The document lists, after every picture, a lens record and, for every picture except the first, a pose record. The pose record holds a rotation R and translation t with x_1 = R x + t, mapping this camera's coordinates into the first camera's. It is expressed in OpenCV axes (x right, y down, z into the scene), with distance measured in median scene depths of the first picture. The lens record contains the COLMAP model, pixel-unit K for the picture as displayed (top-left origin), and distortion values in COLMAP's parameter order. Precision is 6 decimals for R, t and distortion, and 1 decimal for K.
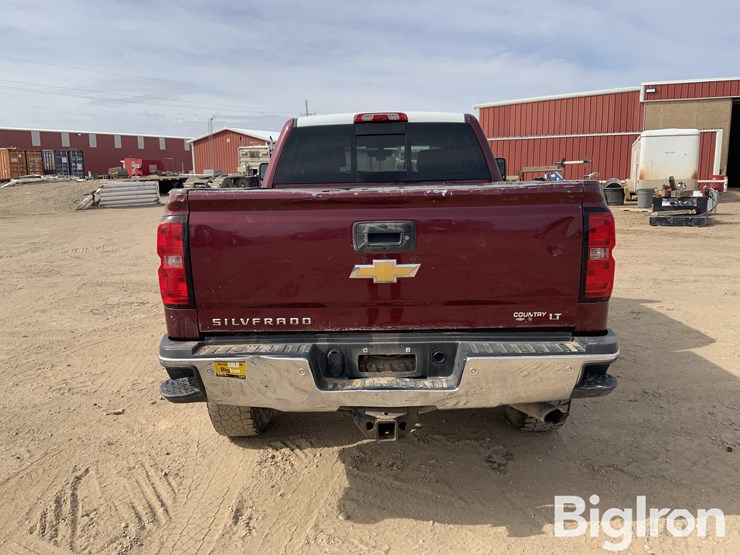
lens RADIAL K [[628.8, 0, 361.0], [0, 628.8, 273.5], [0, 0, 1]] dist [0.060167, -0.079849]
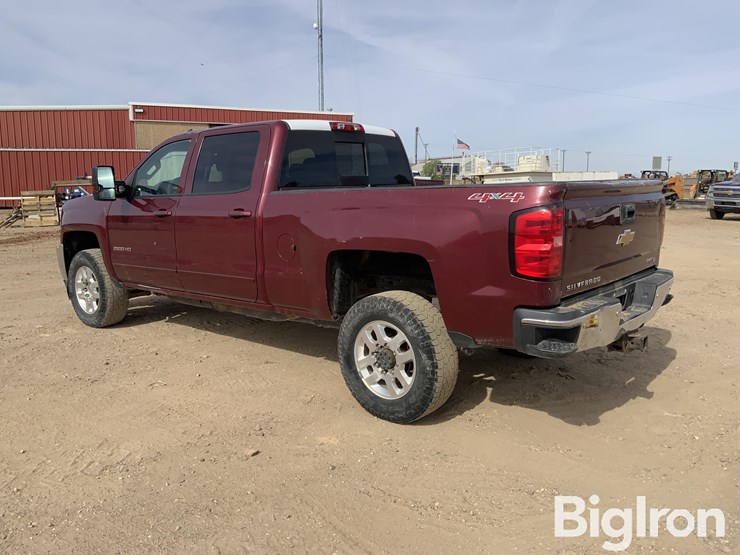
lens RADIAL K [[628.8, 0, 374.0], [0, 628.8, 277.5], [0, 0, 1]] dist [0.060167, -0.079849]
pose [[0.635974, -0.112693, 0.763438, -0.810742], [0.128826, 0.990902, 0.038952, -0.024518], [-0.760882, 0.073578, 0.644705, 0.274215]]
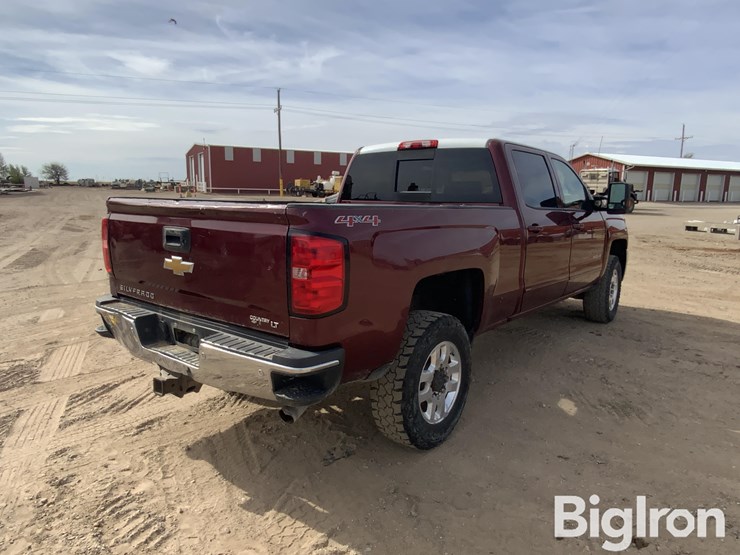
lens RADIAL K [[525.4, 0, 363.2], [0, 525.4, 273.2], [0, 0, 1]] dist [0.011963, -0.008177]
pose [[0.791567, 0.124165, -0.598336, 0.547028], [-0.125904, 0.991270, 0.039142, -0.043562], [0.597972, 0.044349, 0.800289, 0.198778]]
